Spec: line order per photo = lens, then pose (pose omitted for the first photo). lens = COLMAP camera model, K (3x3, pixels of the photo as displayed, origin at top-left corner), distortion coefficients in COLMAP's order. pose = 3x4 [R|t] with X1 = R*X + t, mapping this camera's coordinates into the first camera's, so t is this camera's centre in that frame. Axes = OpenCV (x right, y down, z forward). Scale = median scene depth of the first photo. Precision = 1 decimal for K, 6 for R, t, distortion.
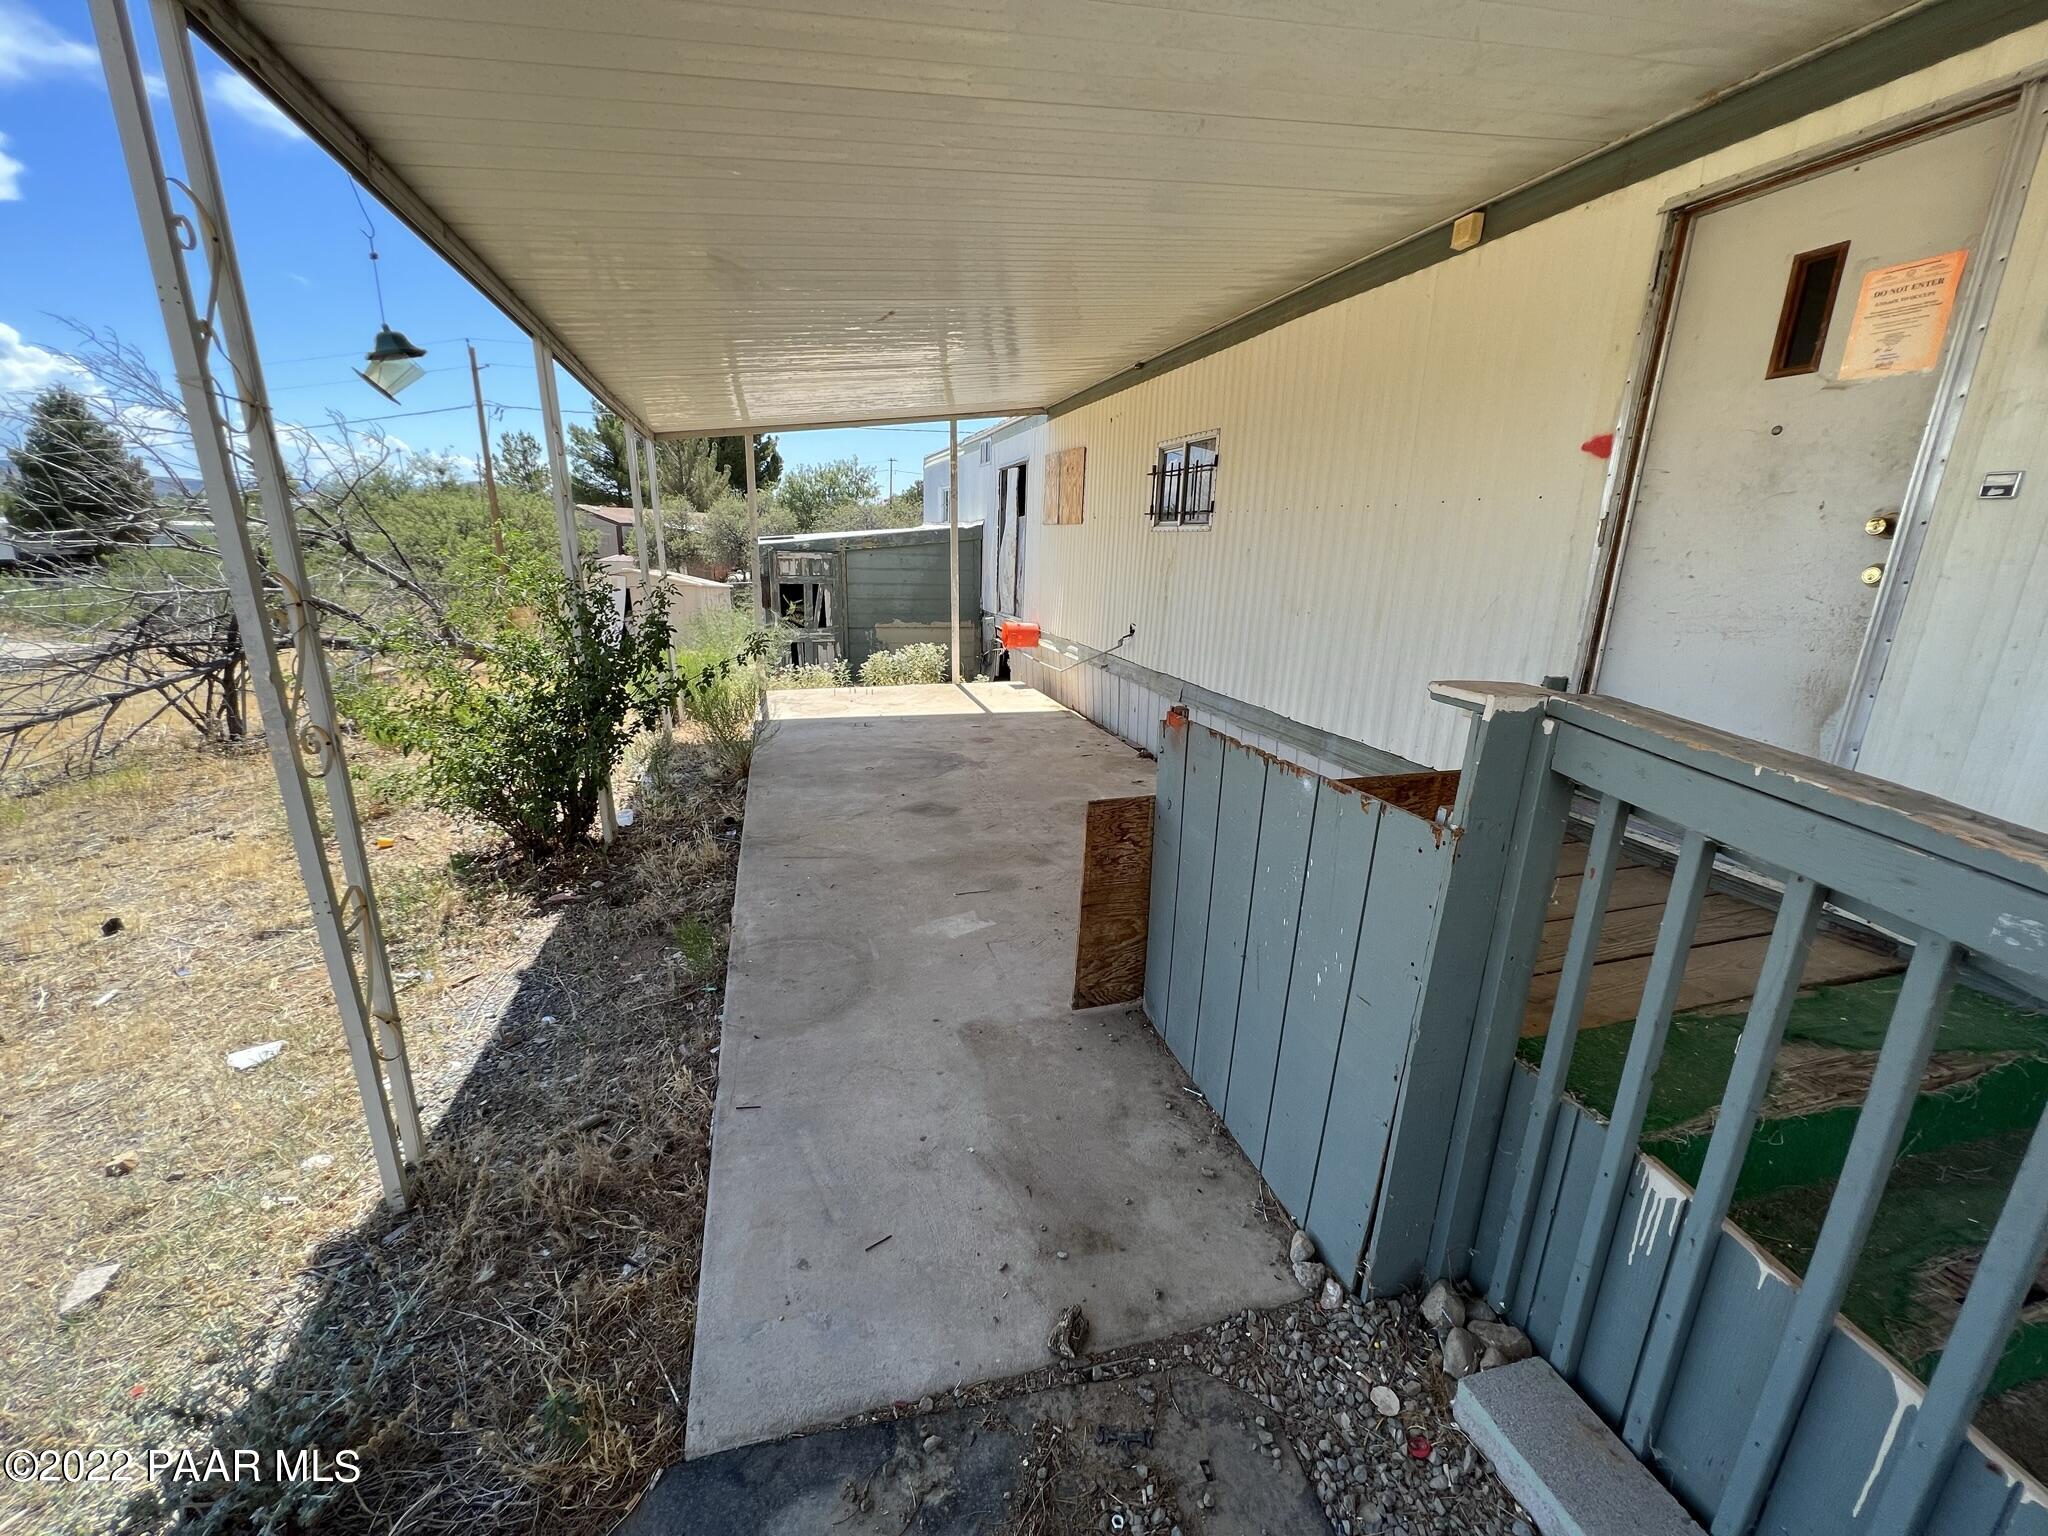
lens RADIAL K [[826.3, 0, 1021.0], [0, 826.3, 756.2], [0, 0, 1]] dist [-0.002490, 0.001537]
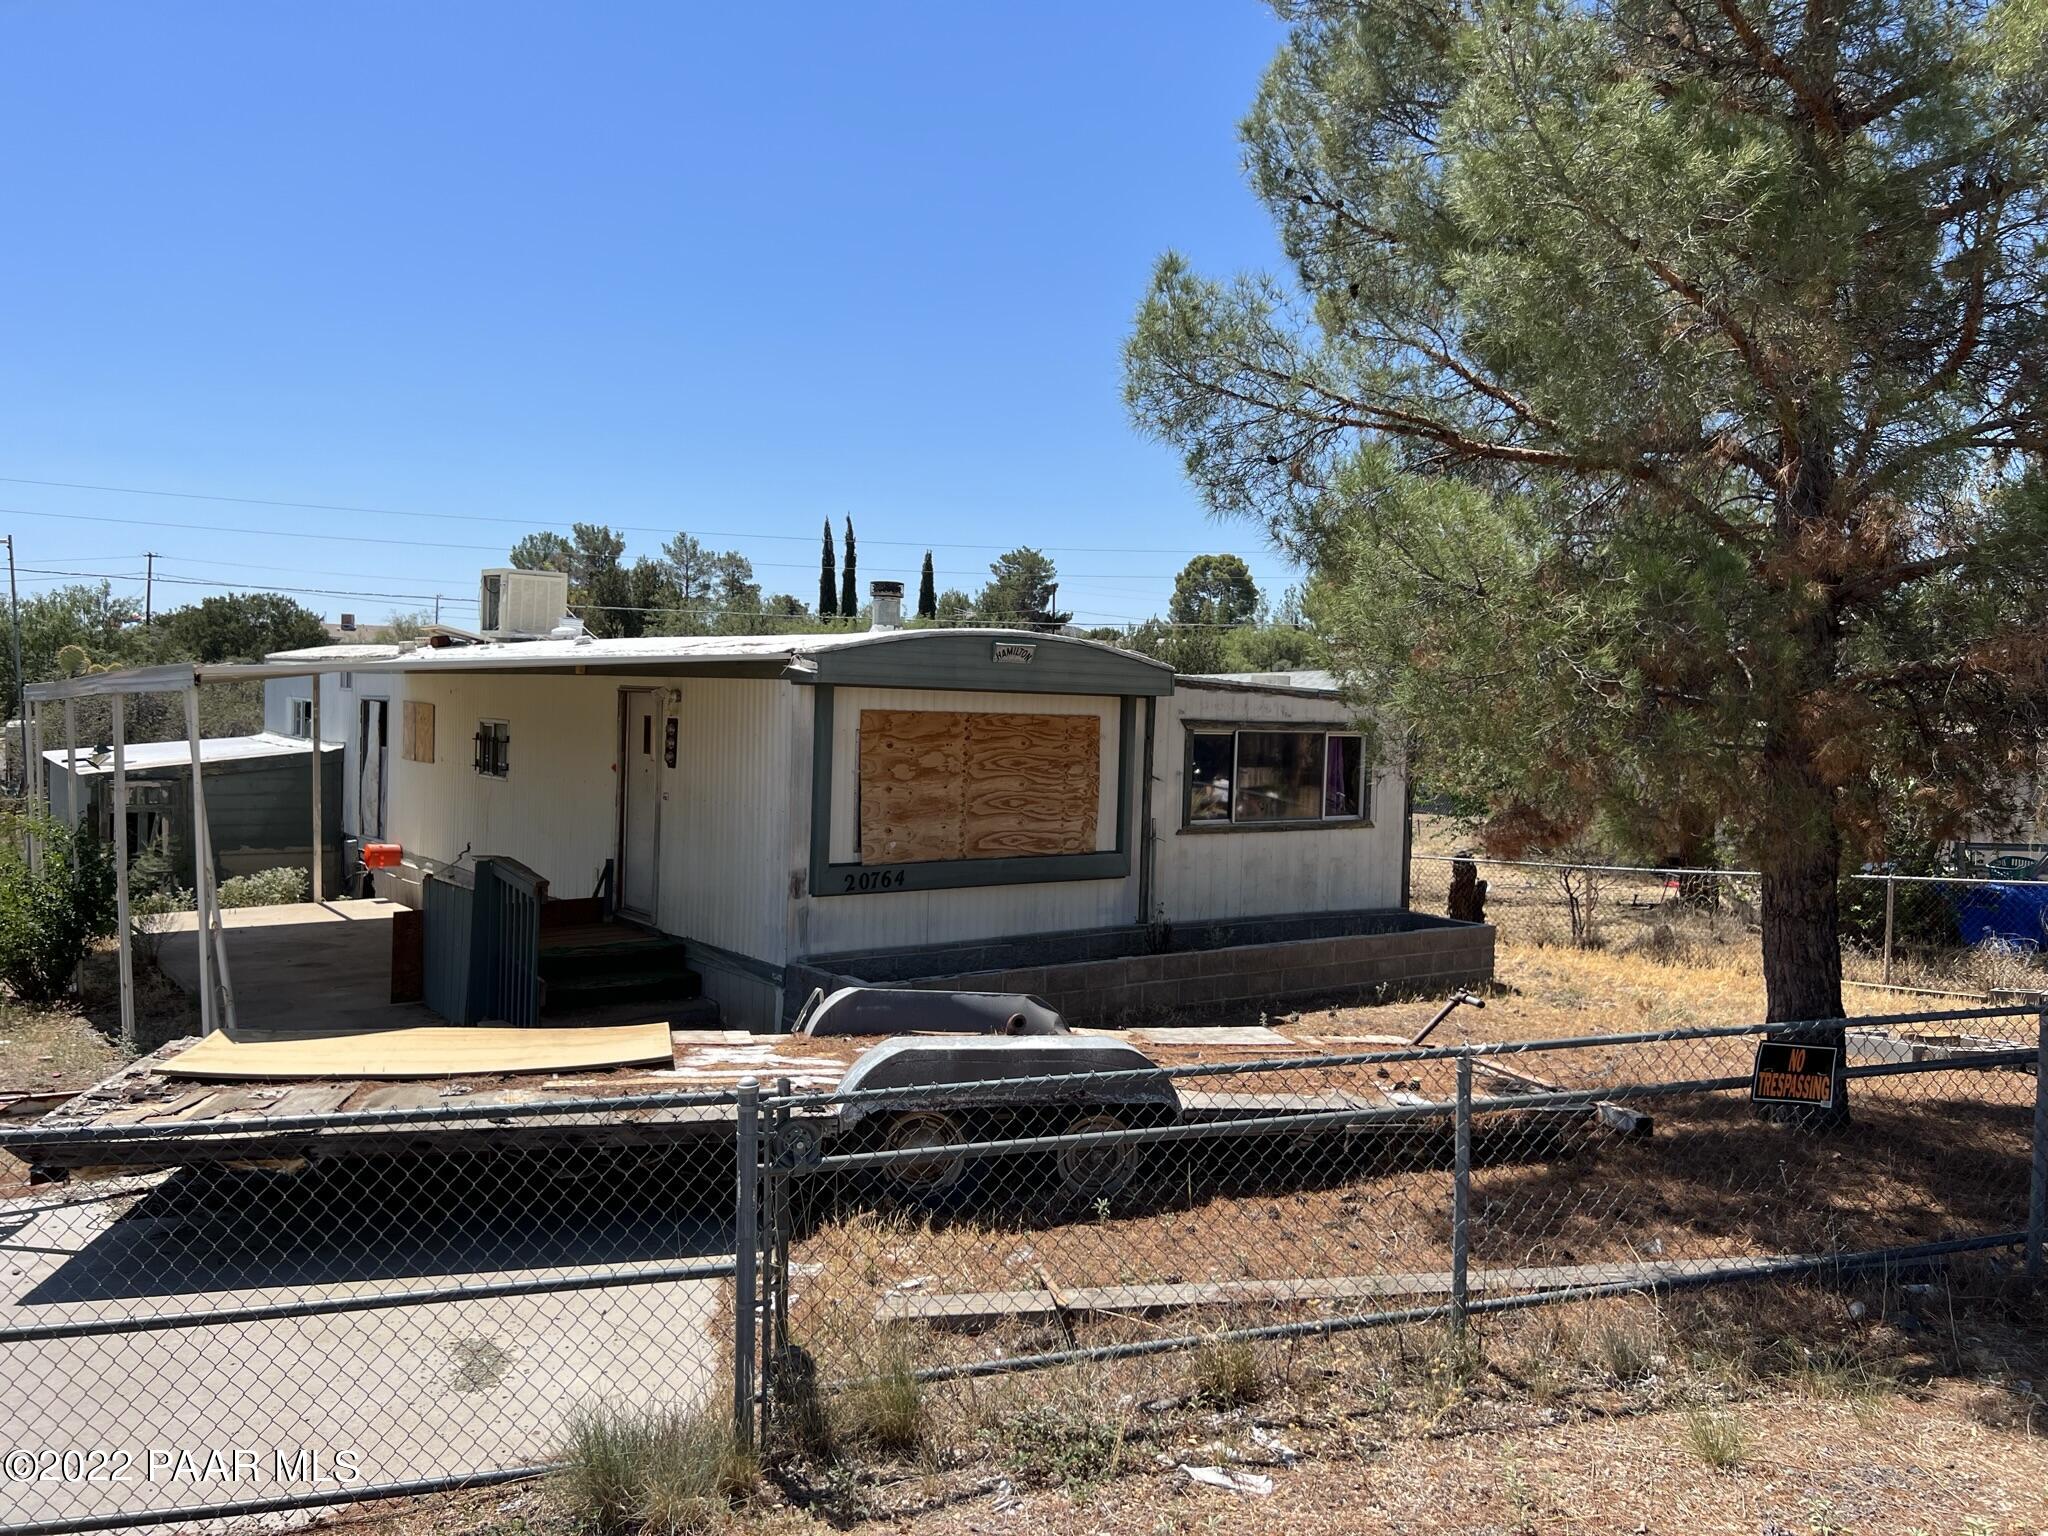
lens RADIAL K [[1529.1, 0, 1024.0], [0, 1529.1, 768.0], [0, 0, 1]] dist [0.024110, 0.000318]
pose [[0.930582, -0.016926, 0.365692, 0.046473], [0.090306, 0.978674, -0.184506, 0.186430], [-0.354770, 0.204722, 0.912265, -1.148160]]
